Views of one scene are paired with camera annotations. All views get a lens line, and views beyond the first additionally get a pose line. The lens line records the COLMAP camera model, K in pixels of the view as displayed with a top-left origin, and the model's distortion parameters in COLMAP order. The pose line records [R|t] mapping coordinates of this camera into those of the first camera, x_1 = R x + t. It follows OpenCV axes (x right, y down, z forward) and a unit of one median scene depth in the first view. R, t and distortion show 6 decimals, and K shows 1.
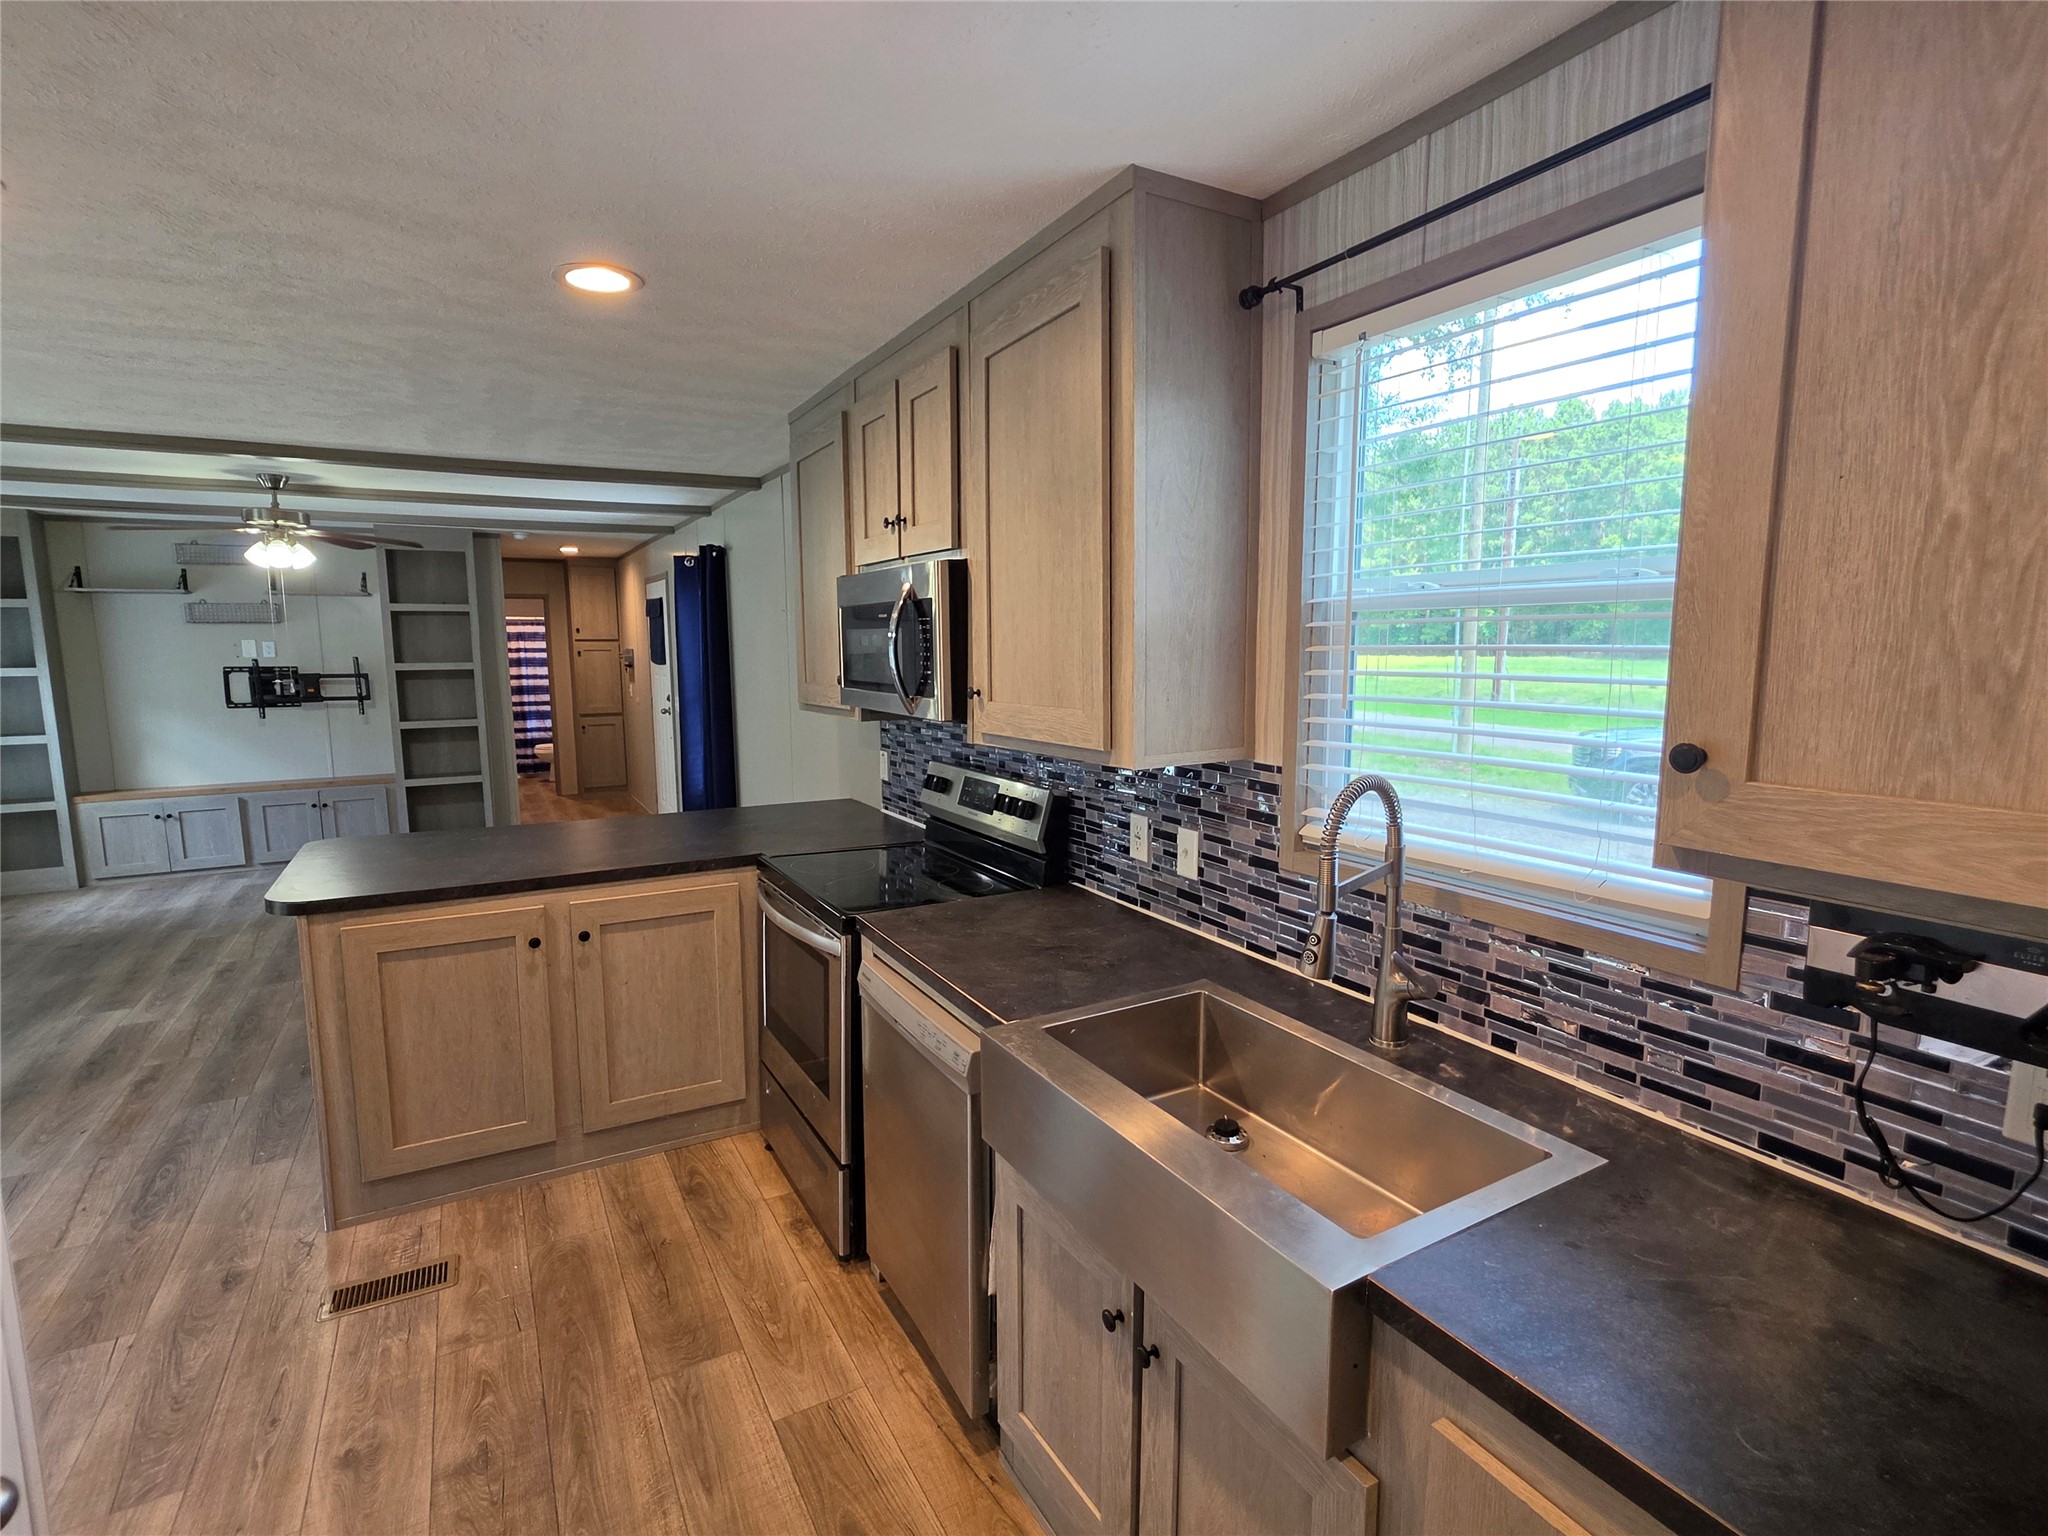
lens RADIAL K [[976.2, 0, 1020.2], [0, 976.2, 774.1], [0, 0, 1]] dist [-0.011920, 0.002882]
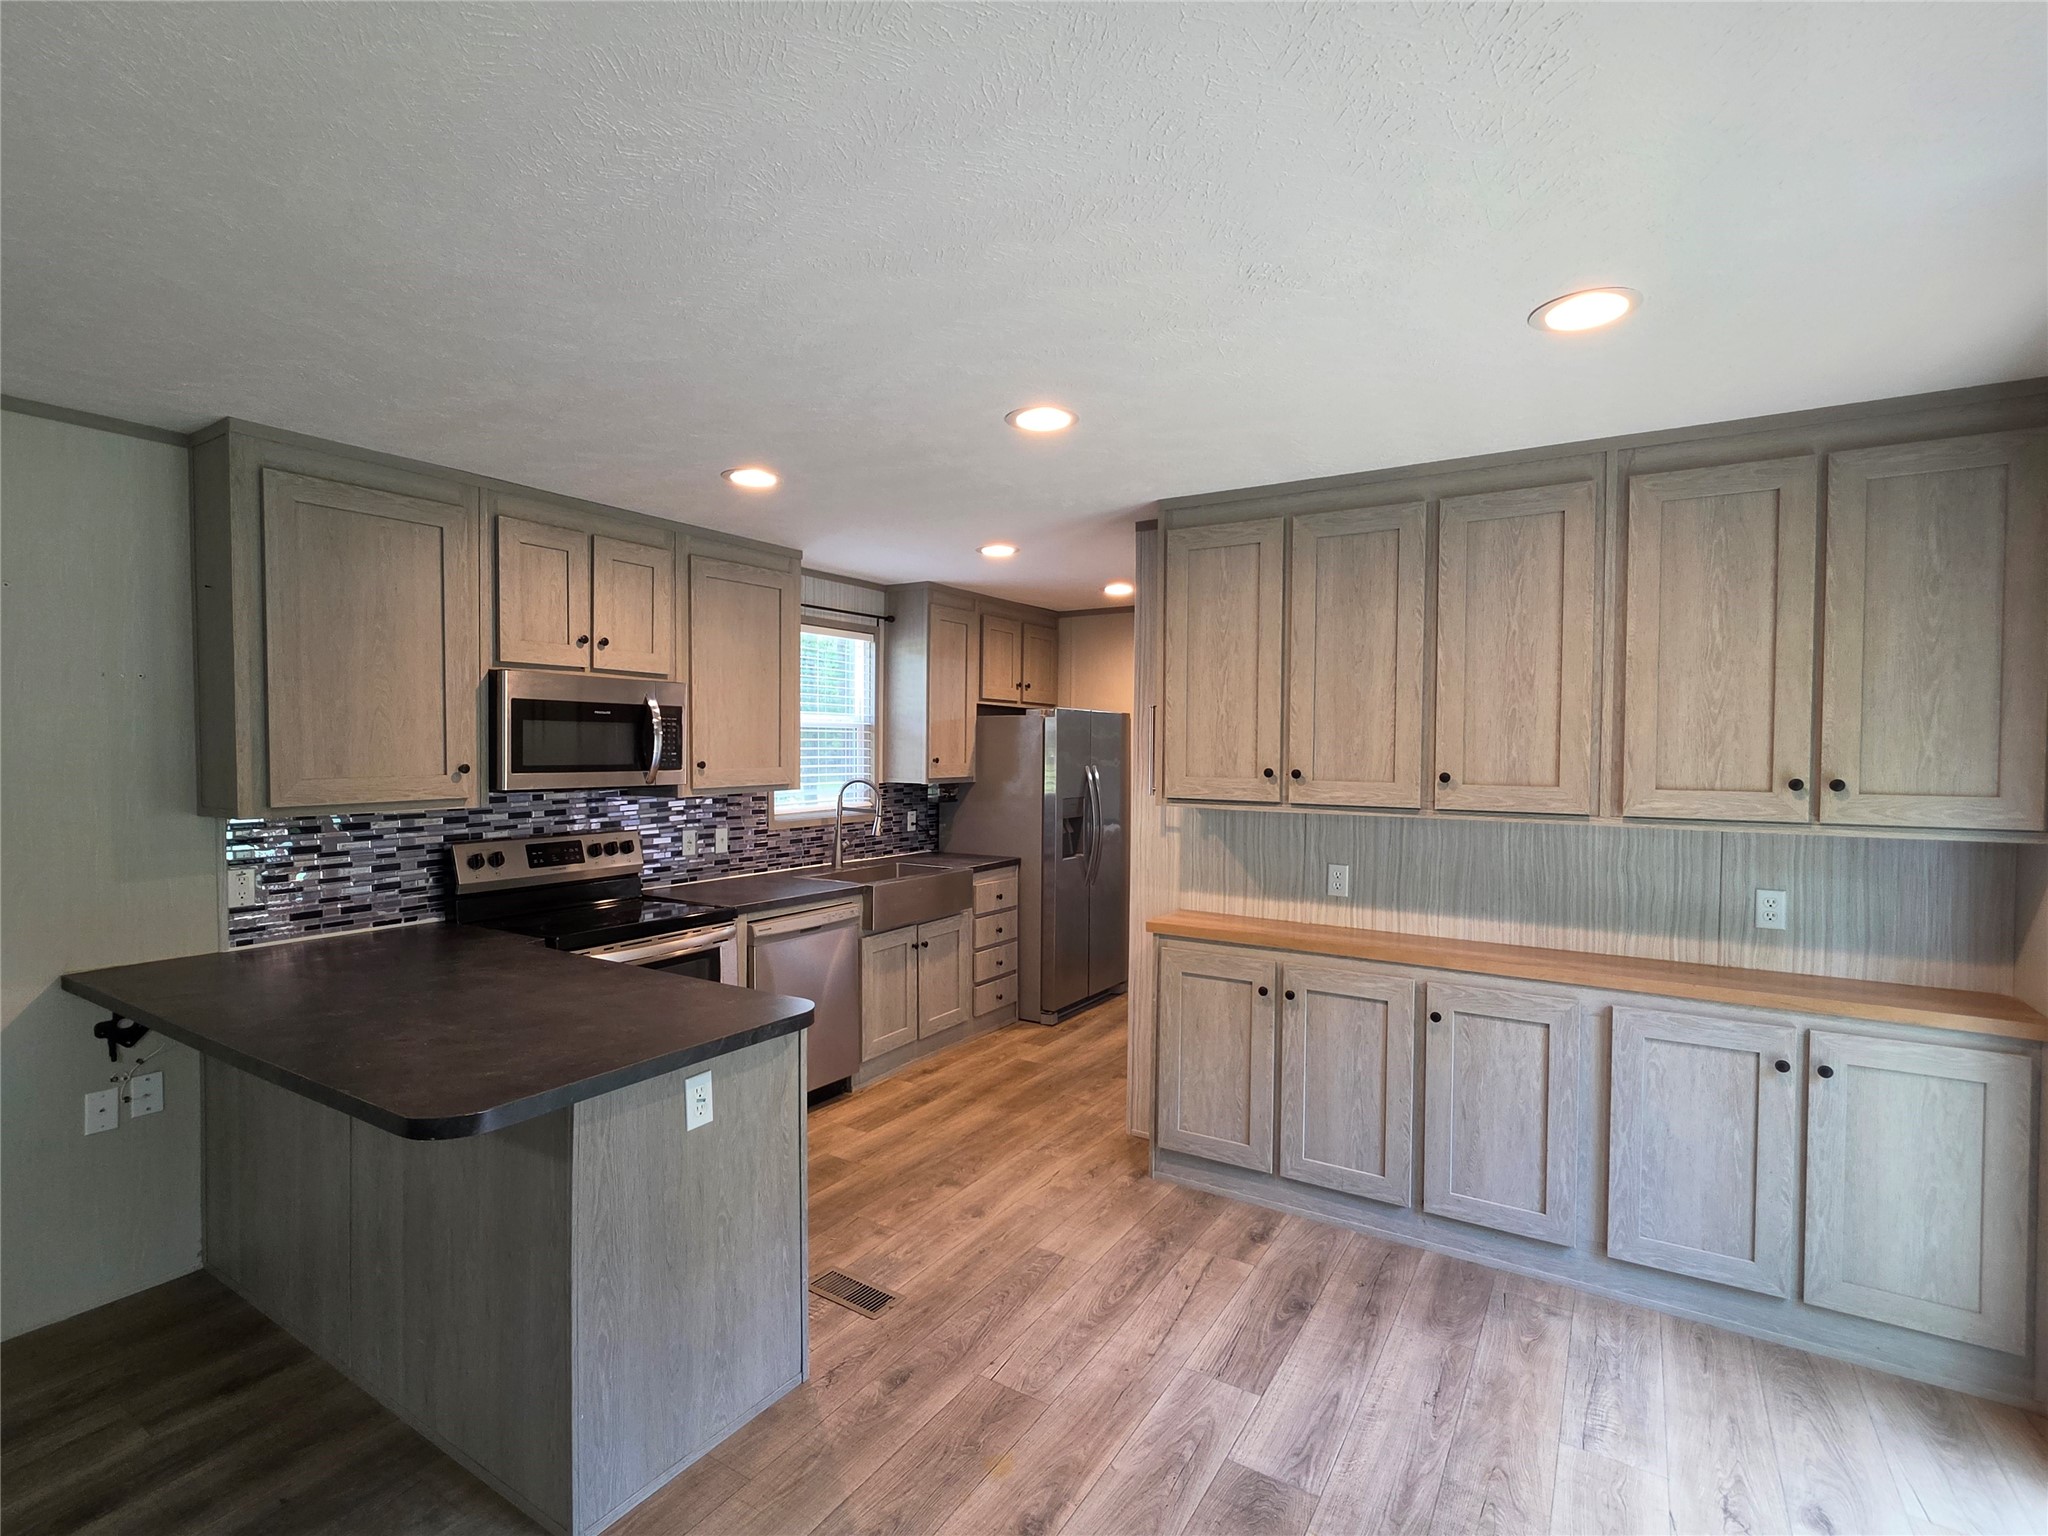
lens RADIAL K [[976.2, 0, 1006.0], [0, 976.2, 771.1], [0, 0, 1]] dist [-0.011920, 0.002882]
pose [[-0.464623, -0.028135, 0.885062, -1.859541], [0.108443, 0.990164, 0.088404, -0.172556], [-0.878844, 0.137053, -0.457002, 1.375707]]
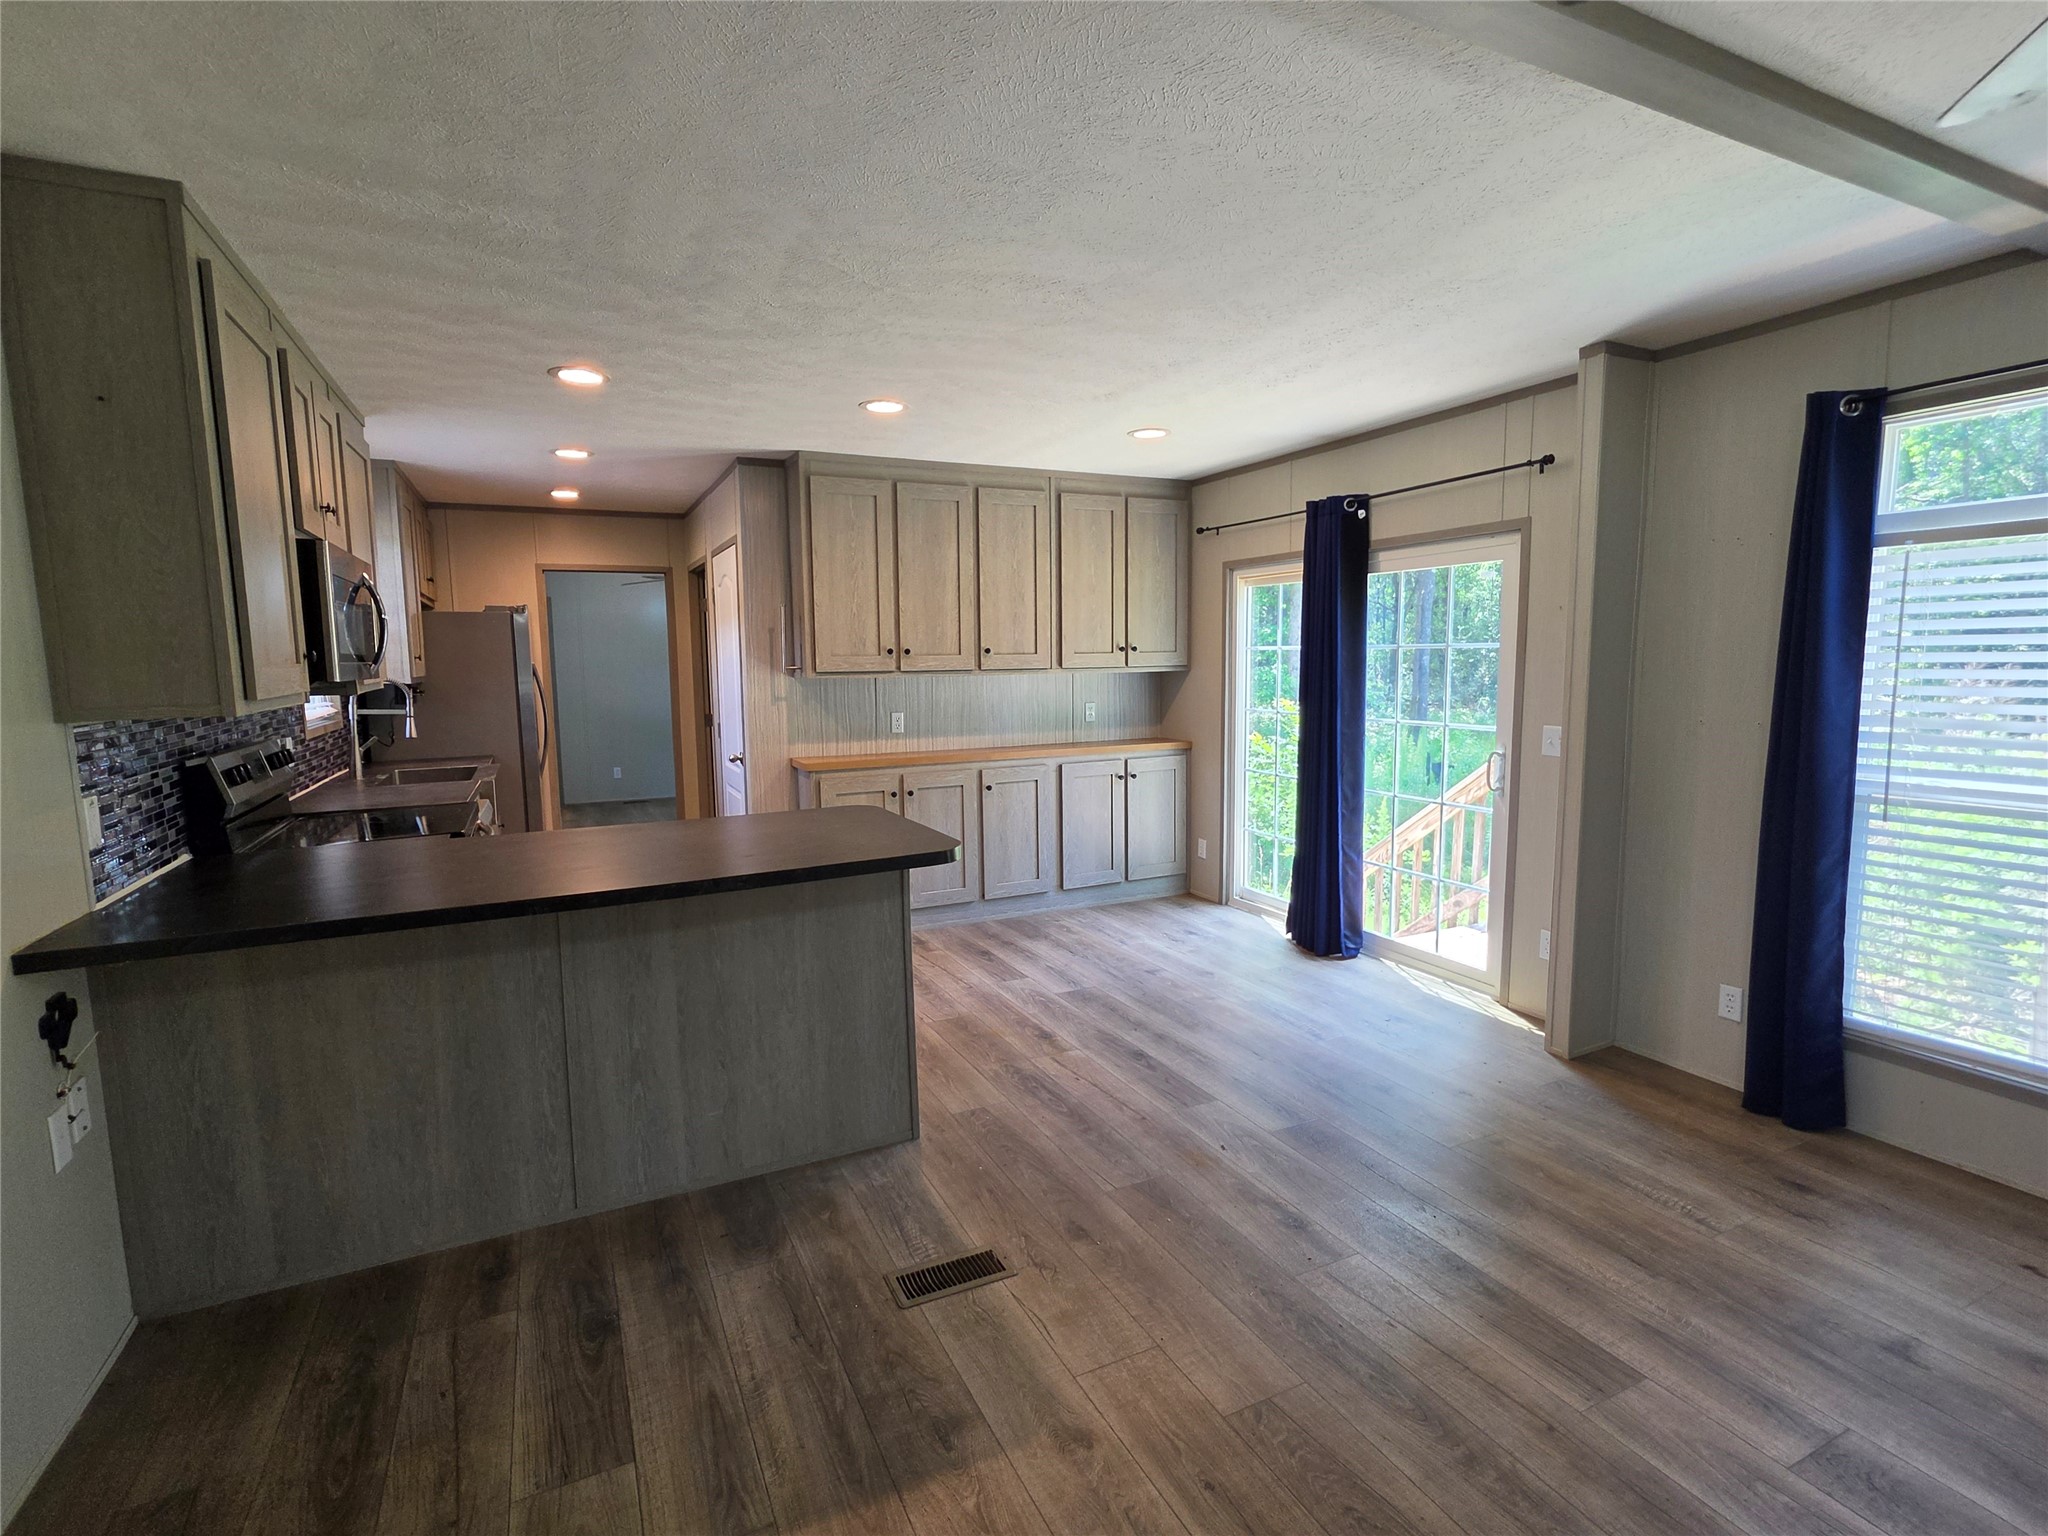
lens RADIAL K [[976.2, 0, 1021.1], [0, 976.2, 771.3], [0, 0, 1]] dist [-0.011920, 0.002882]
pose [[-0.997912, 0.008186, 0.064063, -1.197065], [0.023737, 0.968995, 0.245936, -0.271754], [-0.060064, 0.246943, -0.967167, 2.547069]]
